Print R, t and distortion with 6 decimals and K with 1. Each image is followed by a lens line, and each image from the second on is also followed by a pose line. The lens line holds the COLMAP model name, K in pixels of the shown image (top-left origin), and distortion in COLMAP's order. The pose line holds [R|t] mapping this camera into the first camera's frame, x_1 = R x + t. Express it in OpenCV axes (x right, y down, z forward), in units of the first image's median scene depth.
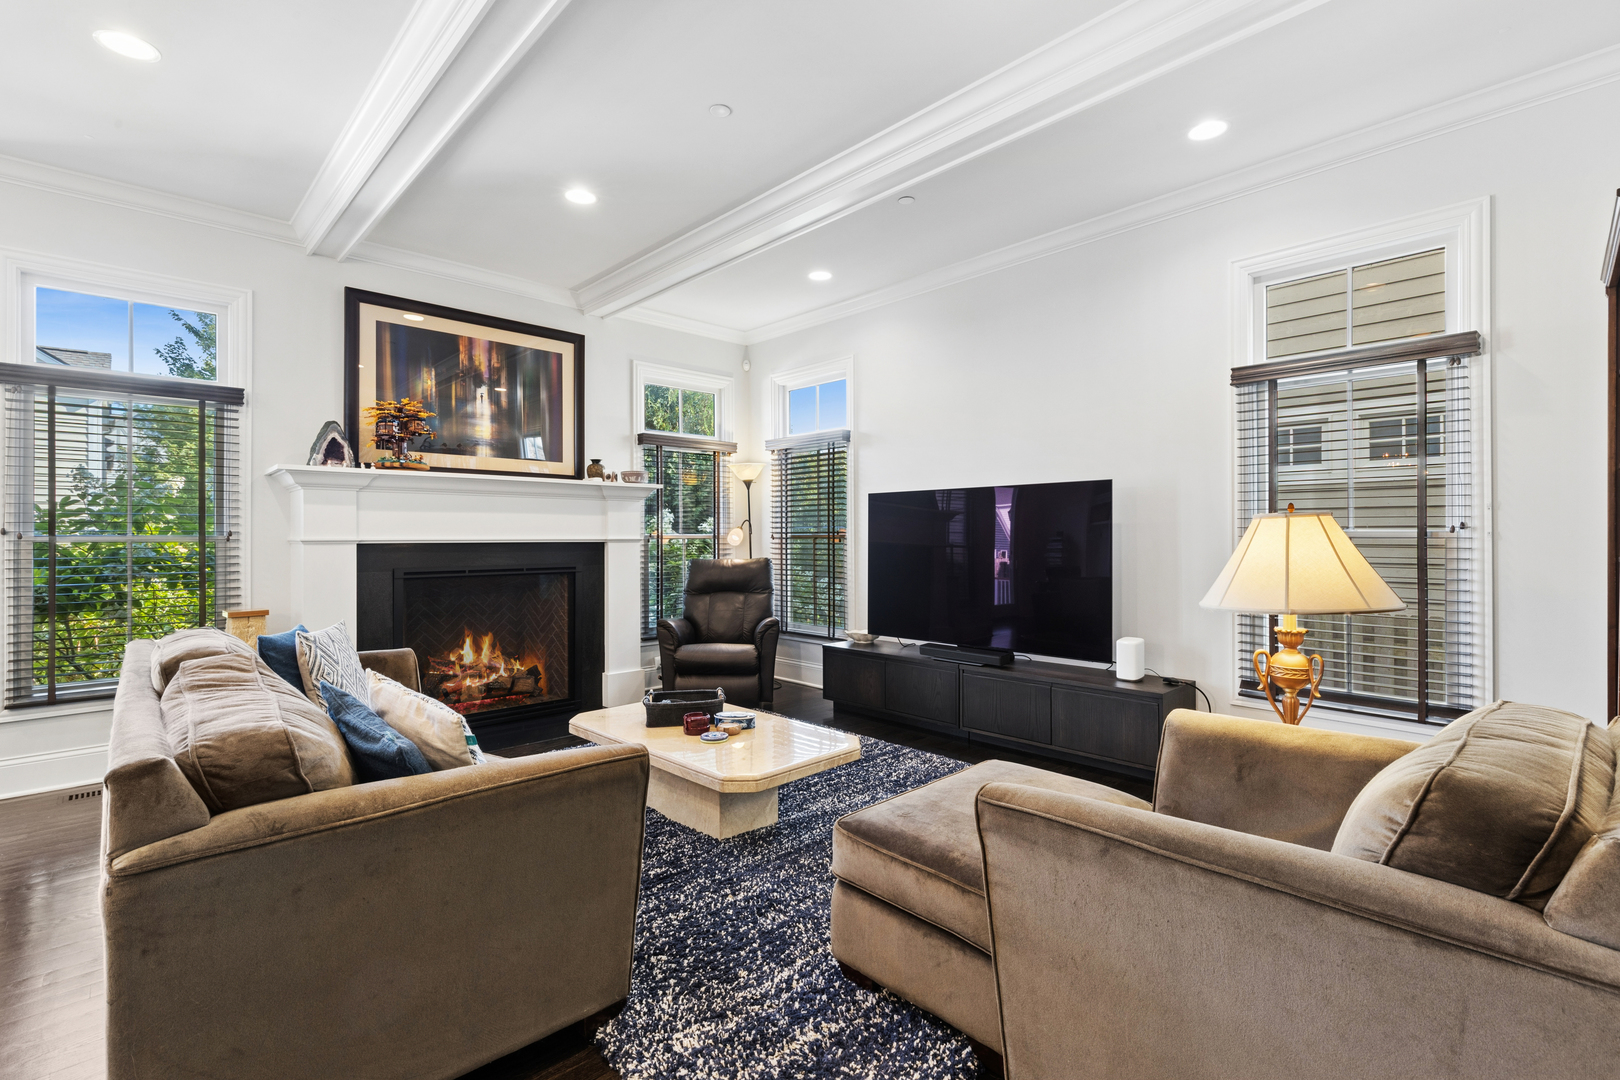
lens RADIAL K [[747.5, 0, 820.4], [0, 747.5, 531.2], [0, 0, 1]] dist [0.005561, -0.001477]
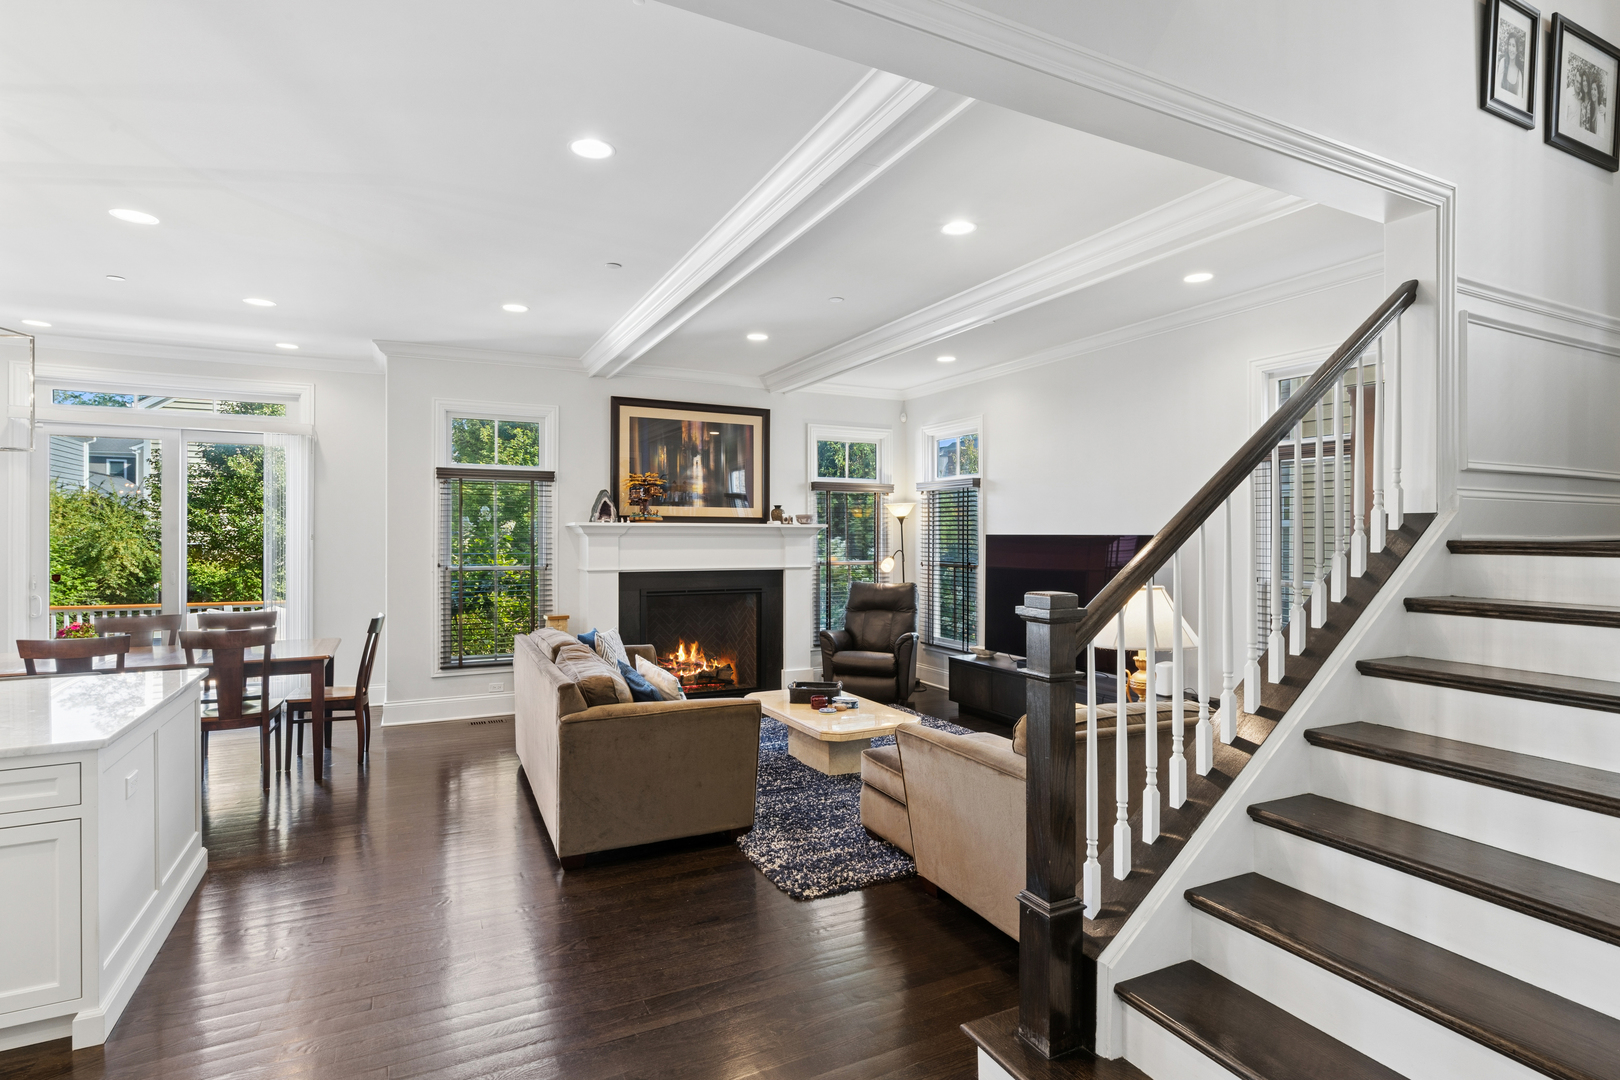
lens RADIAL K [[812.3, 0, 806.5], [0, 812.3, 538.1], [0, 0, 1]] dist [0.001238, 0.000008]
pose [[0.953952, 0.005968, -0.299899, 0.209618], [-0.003181, 0.999947, 0.009780, -0.065452], [0.299942, -0.008375, 0.953921, -0.406060]]
